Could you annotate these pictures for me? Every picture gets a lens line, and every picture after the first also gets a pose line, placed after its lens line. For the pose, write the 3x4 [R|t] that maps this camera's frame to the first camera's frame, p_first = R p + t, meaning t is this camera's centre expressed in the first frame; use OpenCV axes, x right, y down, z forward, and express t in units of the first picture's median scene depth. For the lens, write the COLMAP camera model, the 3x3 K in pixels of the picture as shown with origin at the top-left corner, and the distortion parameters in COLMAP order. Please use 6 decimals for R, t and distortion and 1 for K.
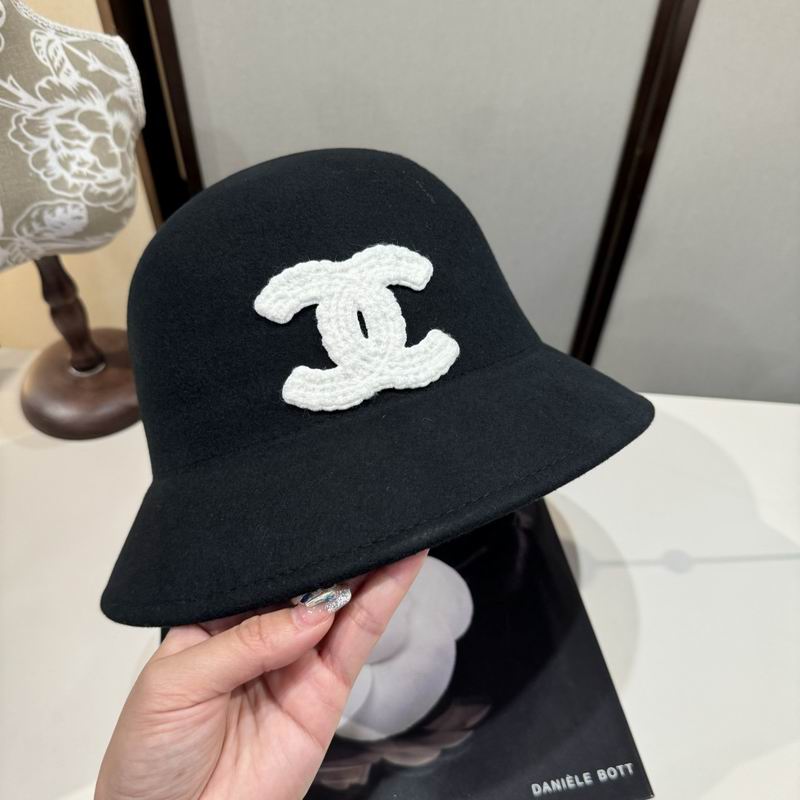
lens RADIAL K [[811.3, 0, 401.8], [0, 811.3, 404.3], [0, 0, 1]] dist [-0.031504, 0.000000]
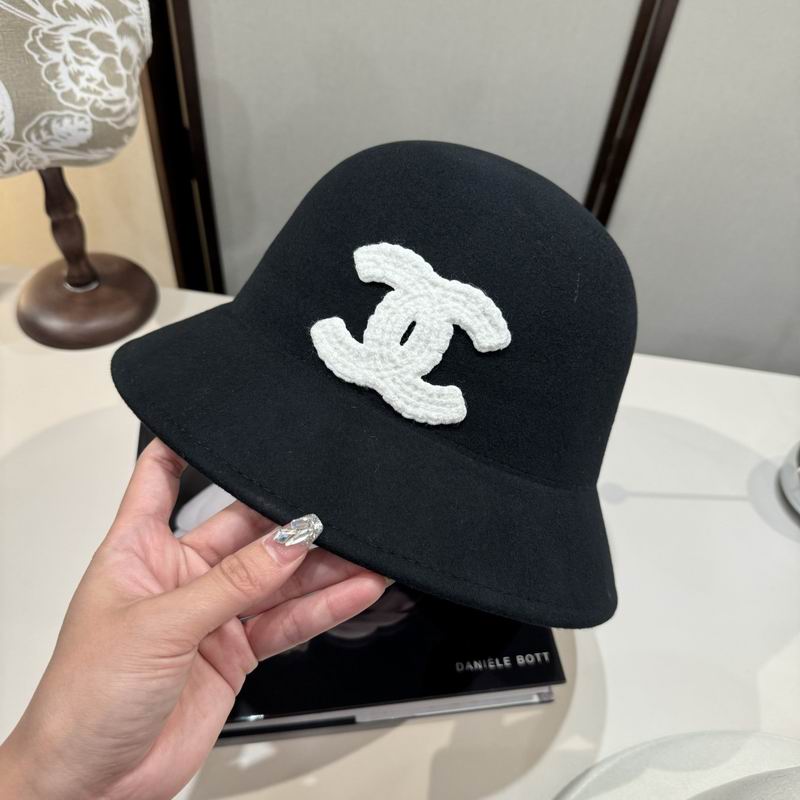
lens RADIAL K [[811.3, 0, 404.6], [0, 811.3, 409.2], [0, 0, 1]] dist [-0.031504, 0.000000]
pose [[0.997368, 0.071372, 0.012738, 0.046843], [-0.071362, 0.997450, -0.001223, 0.118454], [-0.012793, 0.000311, 0.999918, -0.097340]]
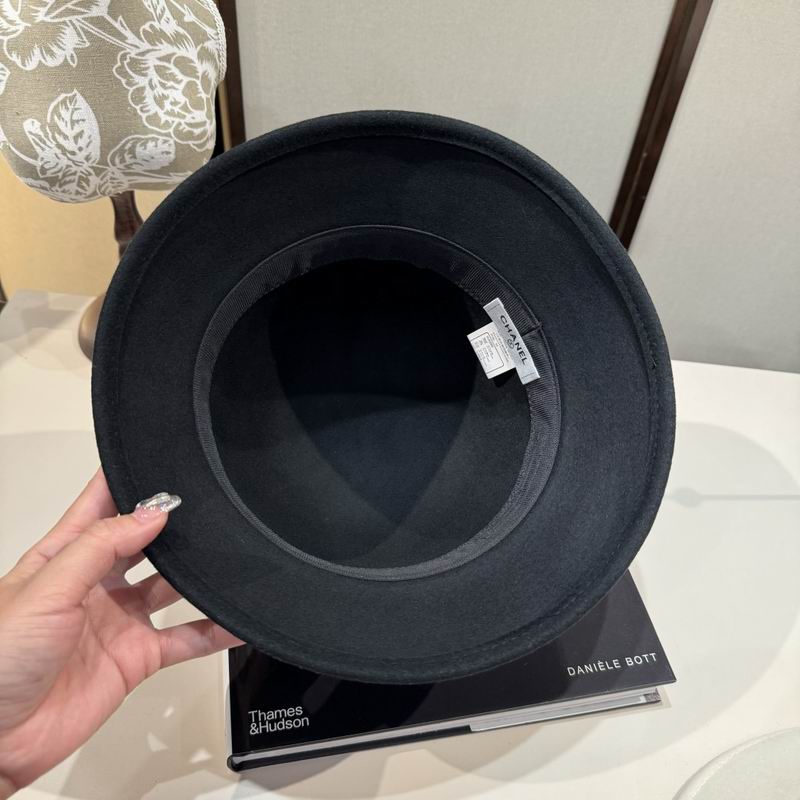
lens RADIAL K [[811.3, 0, 406.9], [0, 811.3, 414.0], [0, 0, 1]] dist [-0.031504, 0.000000]
pose [[0.998371, 0.038647, 0.041975, -0.107853], [-0.037204, 0.998707, -0.034629, 0.153009], [-0.043259, 0.033011, 0.998518, -0.103734]]
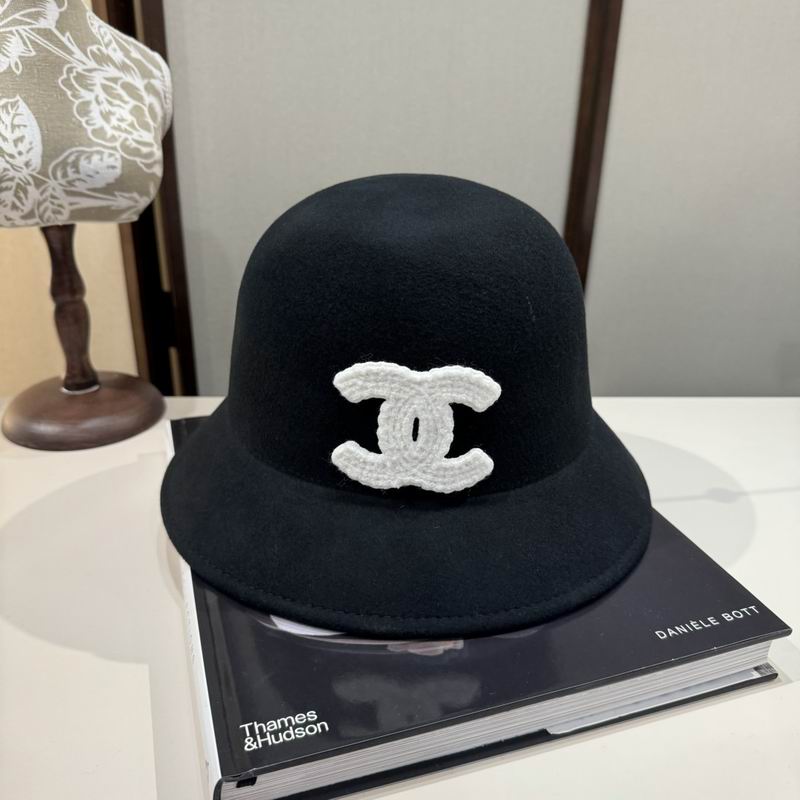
lens RADIAL K [[811.6, 0, 408.2], [0, 811.6, 403.6], [0, 0, 1]] dist [-0.042648, 0.000000]
pose [[0.989769, -0.048677, 0.134118, -0.178891], [0.098898, 0.911605, -0.398993, 0.510440], [-0.102841, 0.408175, 0.907093, 0.140497]]
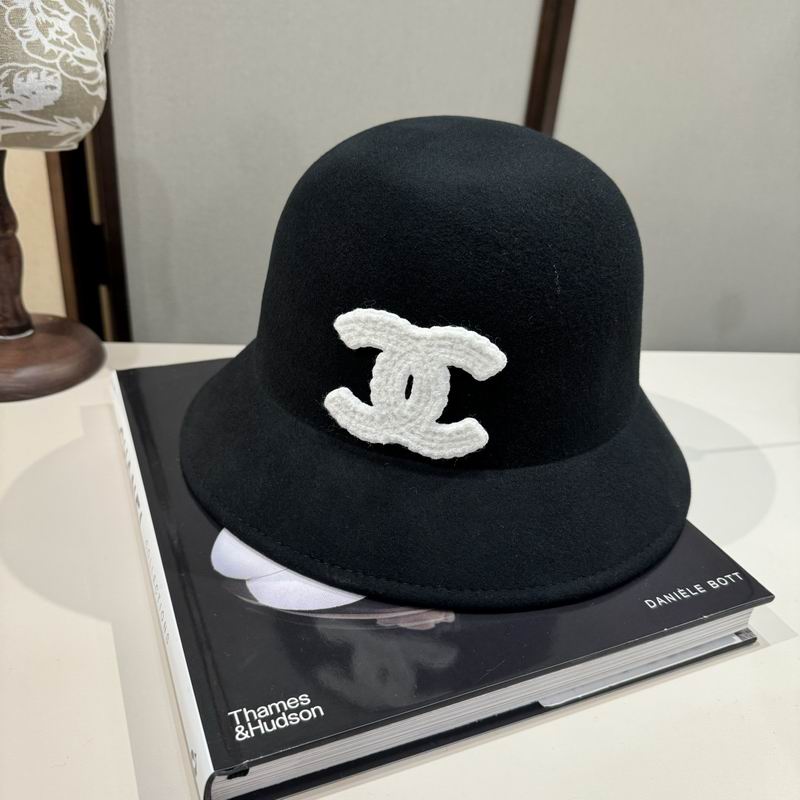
lens RADIAL K [[811.3, 0, 413.6], [0, 811.3, 406.4], [0, 0, 1]] dist [-0.031504, 0.000000]
pose [[0.970525, -0.049837, 0.235793, -0.235489], [0.123955, 0.942279, -0.311038, 0.463064], [-0.206681, 0.331098, 0.920683, 0.184345]]
